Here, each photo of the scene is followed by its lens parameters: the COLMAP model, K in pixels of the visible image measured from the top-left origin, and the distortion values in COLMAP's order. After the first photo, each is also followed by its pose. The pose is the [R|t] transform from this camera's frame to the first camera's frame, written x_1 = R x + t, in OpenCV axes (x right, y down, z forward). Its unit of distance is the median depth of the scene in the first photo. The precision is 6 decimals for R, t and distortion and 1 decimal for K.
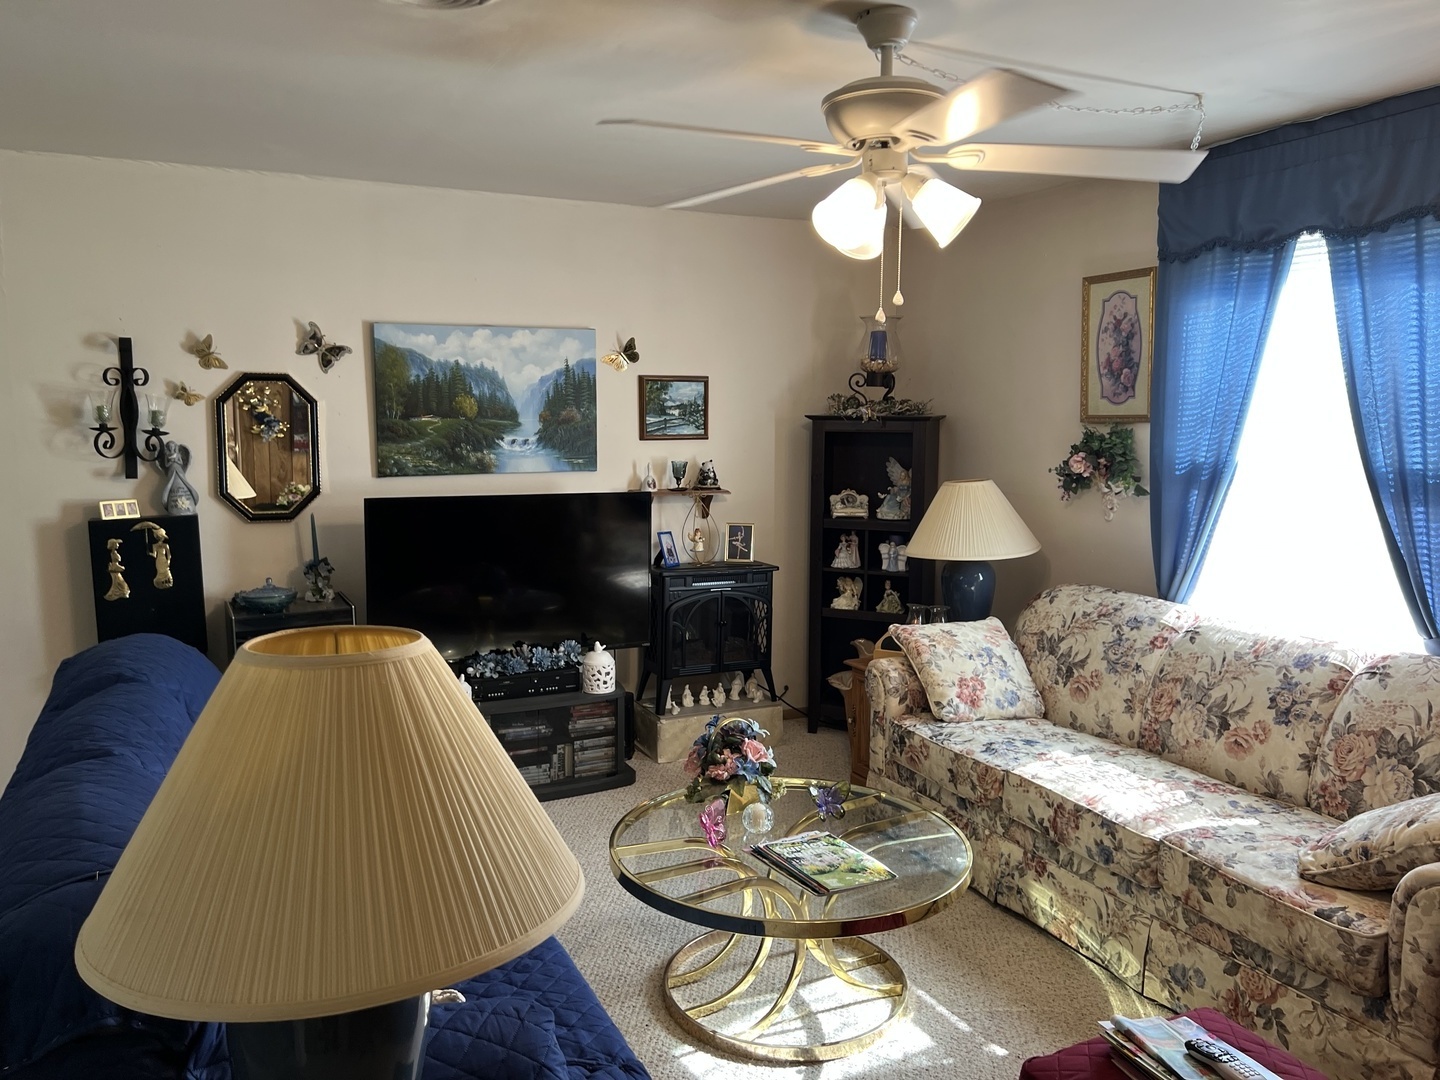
lens RADIAL K [[1075.3, 0, 716.4], [0, 1075.3, 541.0], [0, 0, 1]] dist [0.052405, -0.057436]
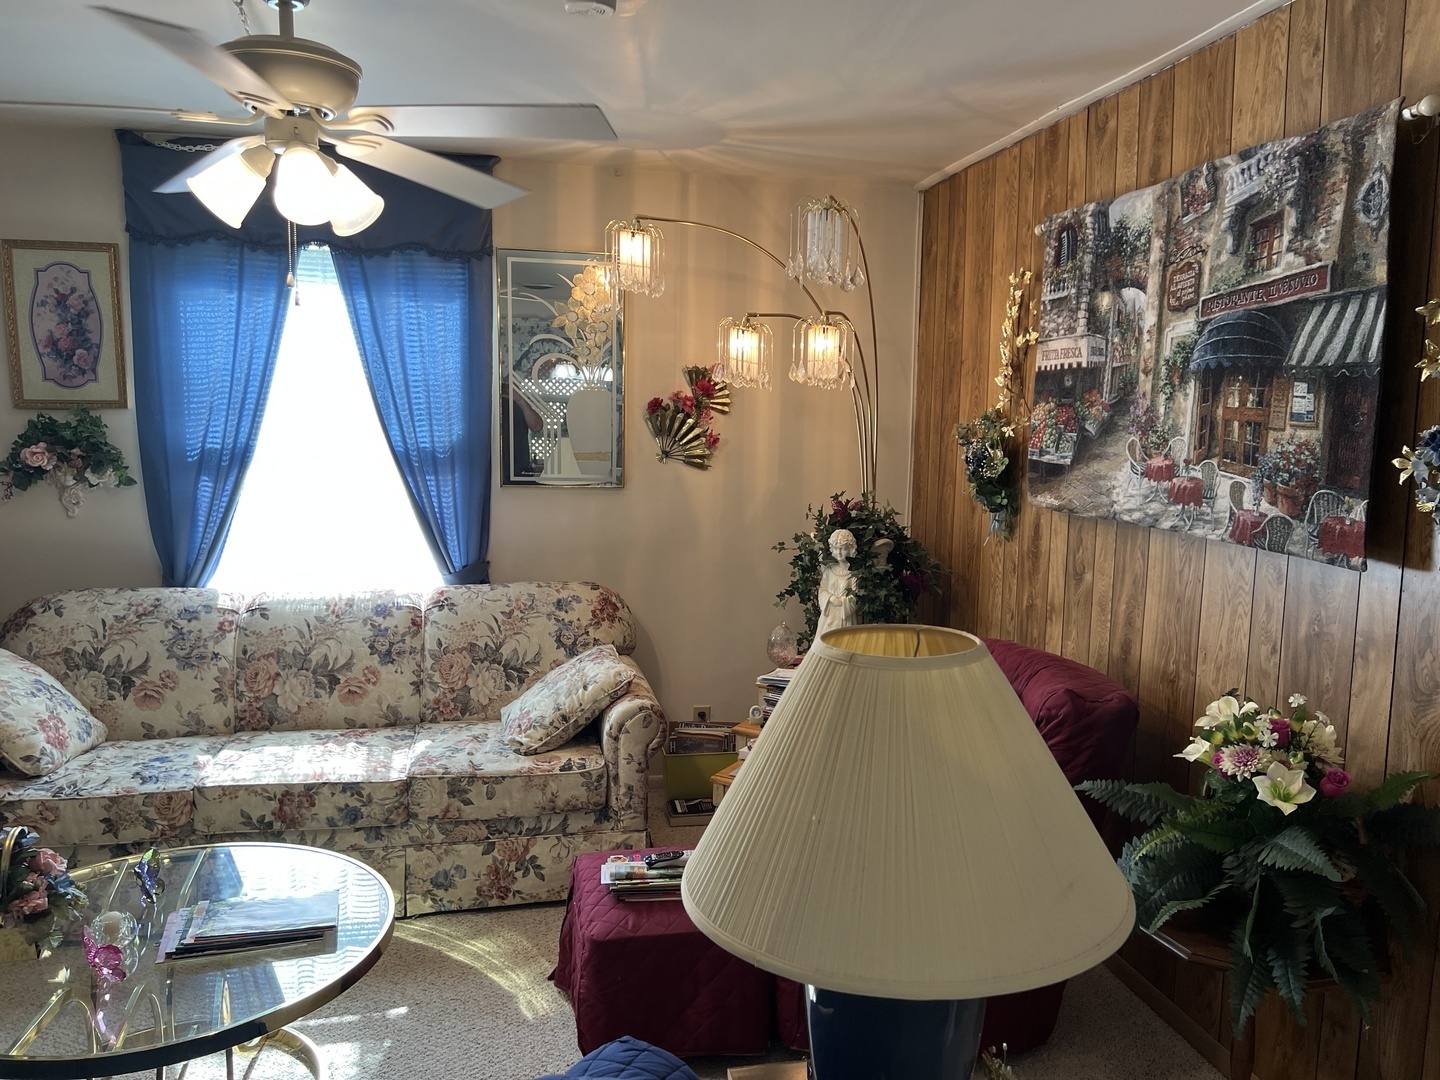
lens RADIAL K [[1075.3, 0, 716.4], [0, 1075.3, 541.0], [0, 0, 1]] dist [0.052405, -0.057436]
pose [[0.227795, -0.116046, 0.966769, -0.559023], [0.098717, 0.990509, 0.095636, -0.045895], [-0.968692, 0.073651, 0.237089, 0.374121]]
